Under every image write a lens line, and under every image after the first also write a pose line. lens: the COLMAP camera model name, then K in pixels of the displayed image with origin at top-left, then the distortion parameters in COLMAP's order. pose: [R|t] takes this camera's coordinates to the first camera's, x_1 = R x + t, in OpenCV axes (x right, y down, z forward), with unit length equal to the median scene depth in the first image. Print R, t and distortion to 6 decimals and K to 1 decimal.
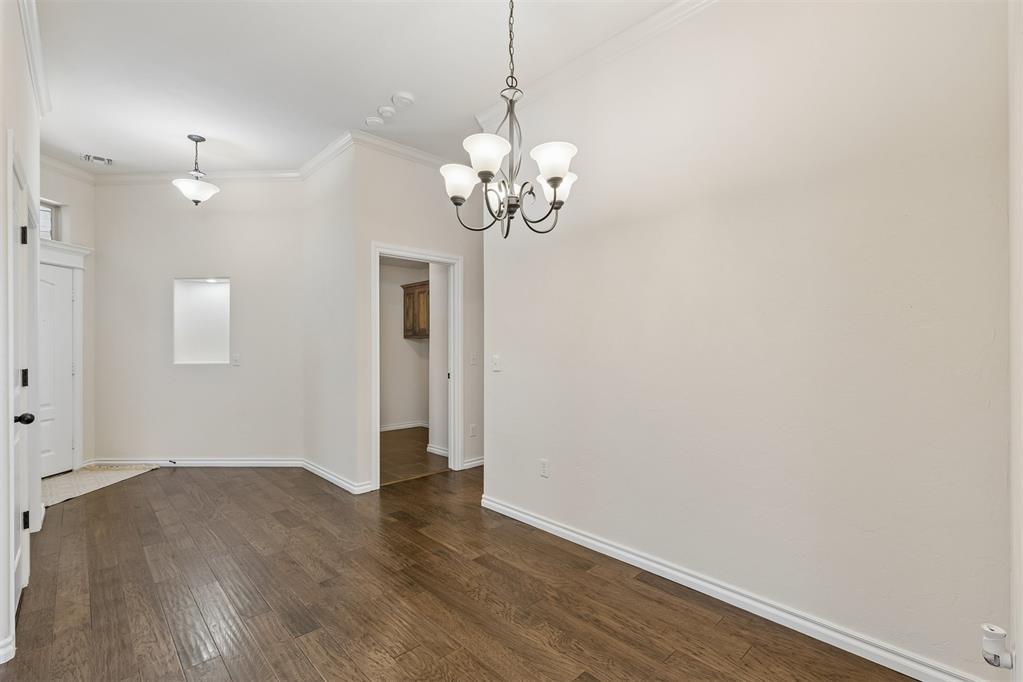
lens RADIAL K [[464.2, 0, 510.9], [0, 464.2, 341.0], [0, 0, 1]] dist [0.005231, -0.000479]
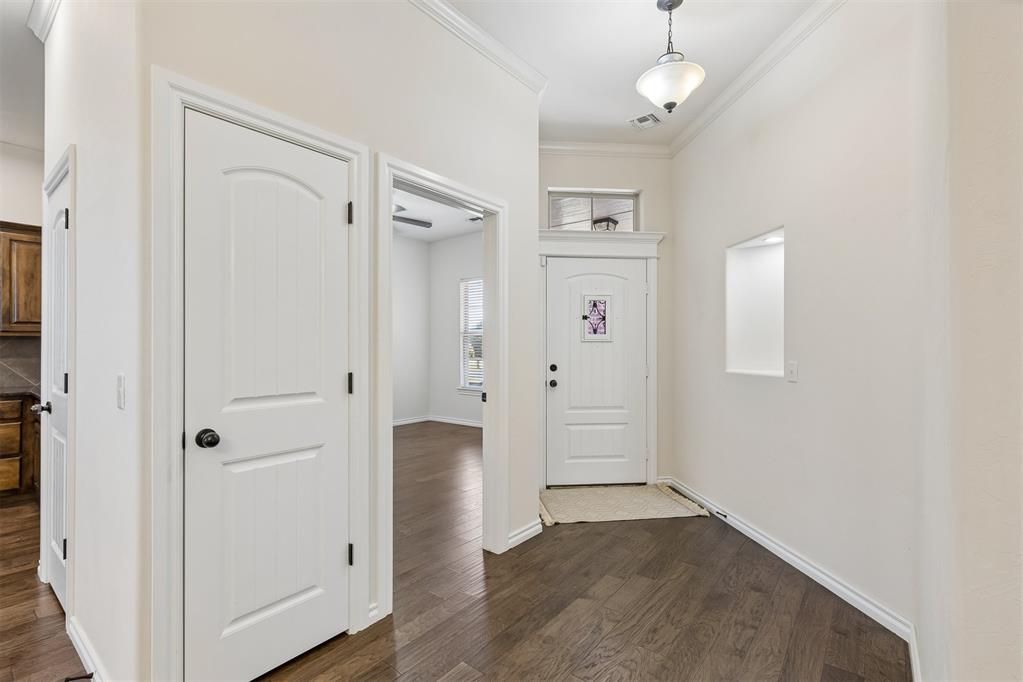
lens RADIAL K [[464.2, 0, 504.5], [0, 464.2, 344.3], [0, 0, 1]] dist [0.005231, -0.000479]
pose [[0.139587, 0.002650, -0.990206, -0.117509], [0.006452, 0.999973, 0.003586, 0.004729], [0.990189, -0.006889, 0.139566, 0.748561]]
